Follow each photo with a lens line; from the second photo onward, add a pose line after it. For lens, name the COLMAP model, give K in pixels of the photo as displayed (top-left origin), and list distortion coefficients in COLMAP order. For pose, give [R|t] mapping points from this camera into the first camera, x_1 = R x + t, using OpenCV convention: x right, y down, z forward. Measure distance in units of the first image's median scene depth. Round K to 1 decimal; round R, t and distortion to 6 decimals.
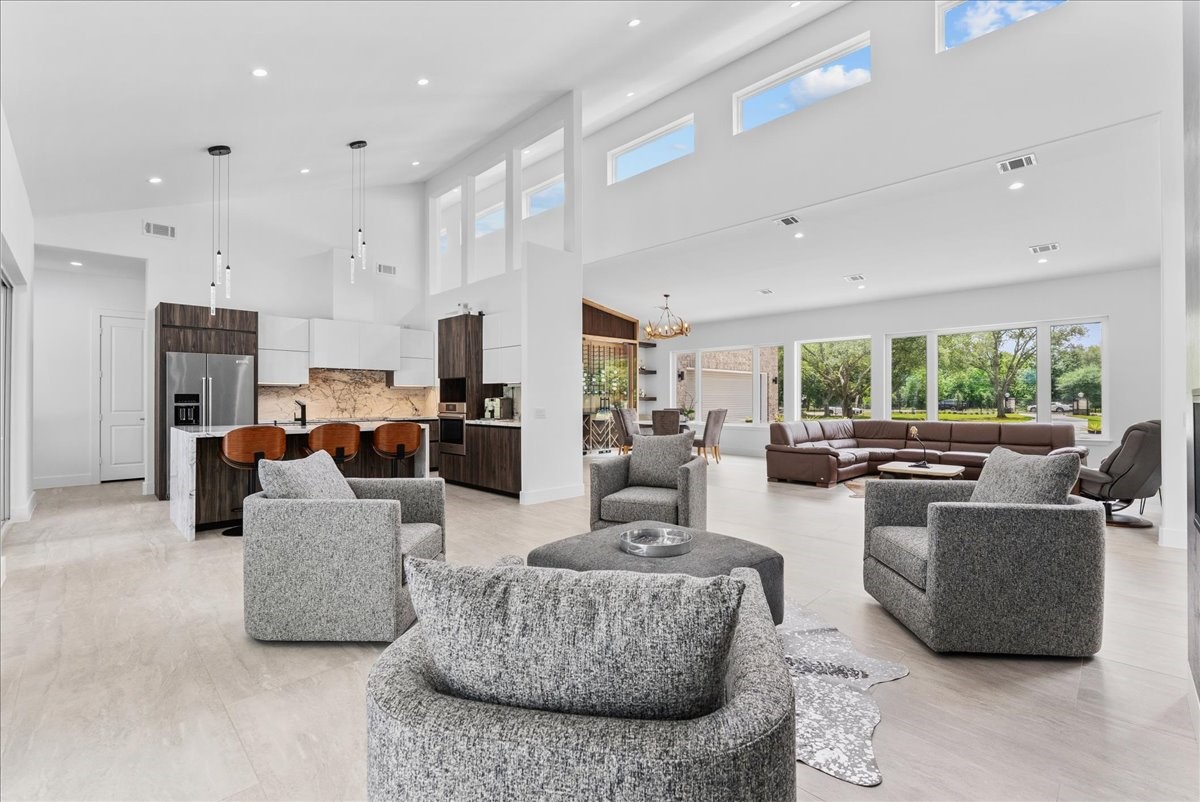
lens RADIAL K [[525.1, 0, 607.7], [0, 525.1, 396.5], [0, 0, 1]] dist [-0.011668, 0.001021]
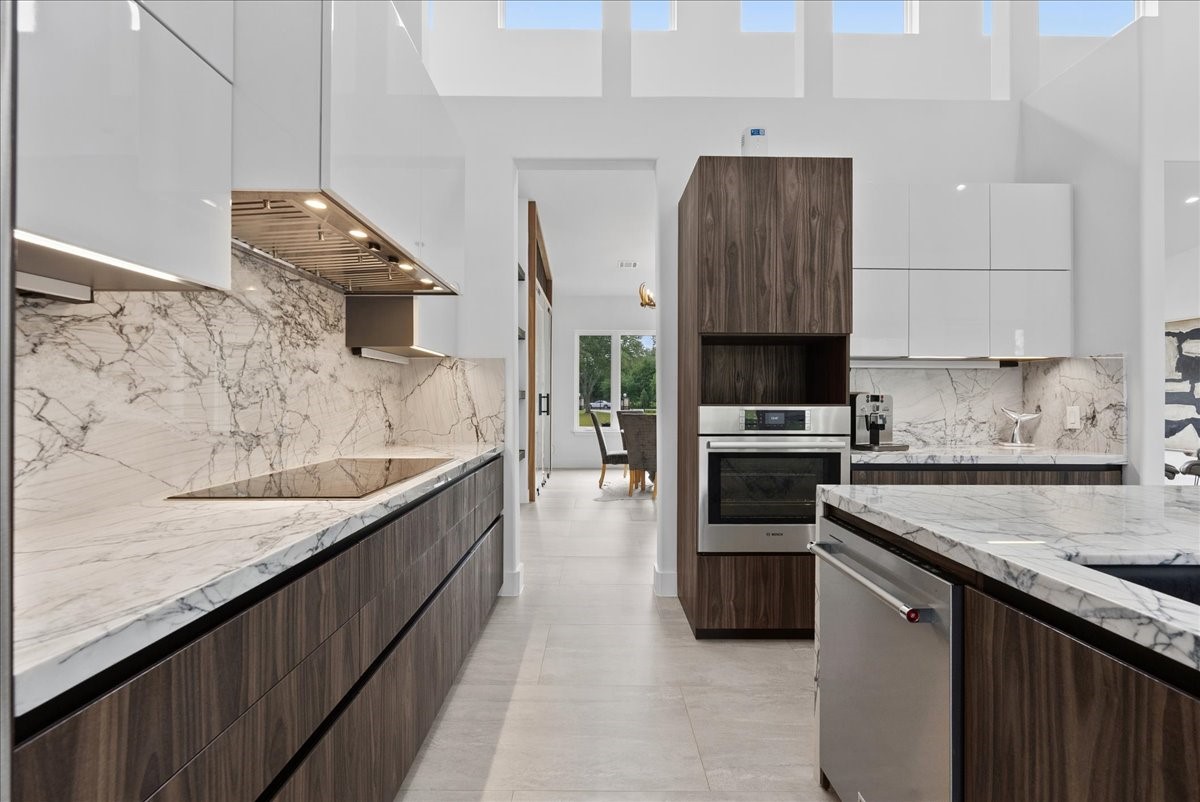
lens RADIAL K [[565.2, 0, 599.7], [0, 565.2, 396.7], [0, 0, 1]] dist [-0.014218, 0.000338]
pose [[0.696956, 0.007156, 0.717079, -0.651139], [-0.010645, 0.999943, 0.000367, 0.006883], [-0.717035, -0.007889, 0.696992, 0.835700]]
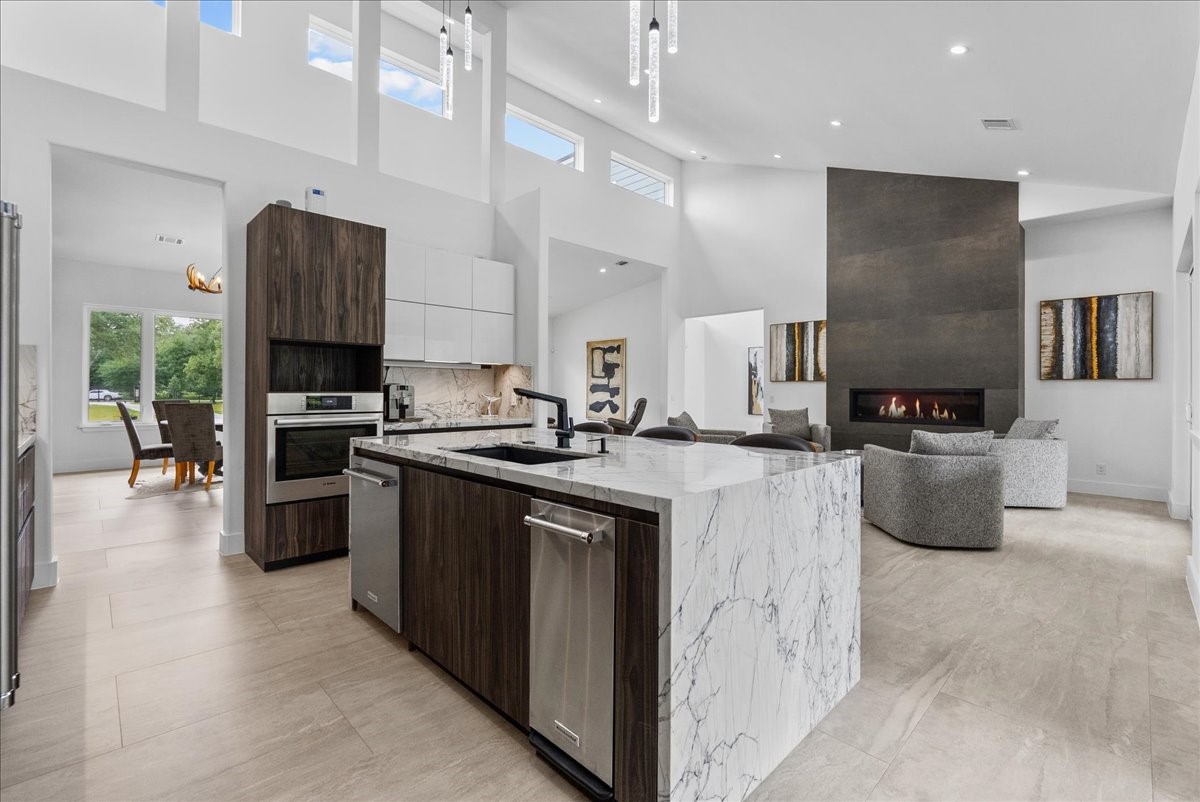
lens RADIAL K [[525.1, 0, 597.5], [0, 525.1, 388.1], [0, 0, 1]] dist [-0.011668, 0.001021]
pose [[0.019666, 0.005538, 0.999791, -0.787101], [-0.013213, 0.999899, -0.005279, 0.006832], [-0.999719, -0.013106, 0.019737, 0.752733]]
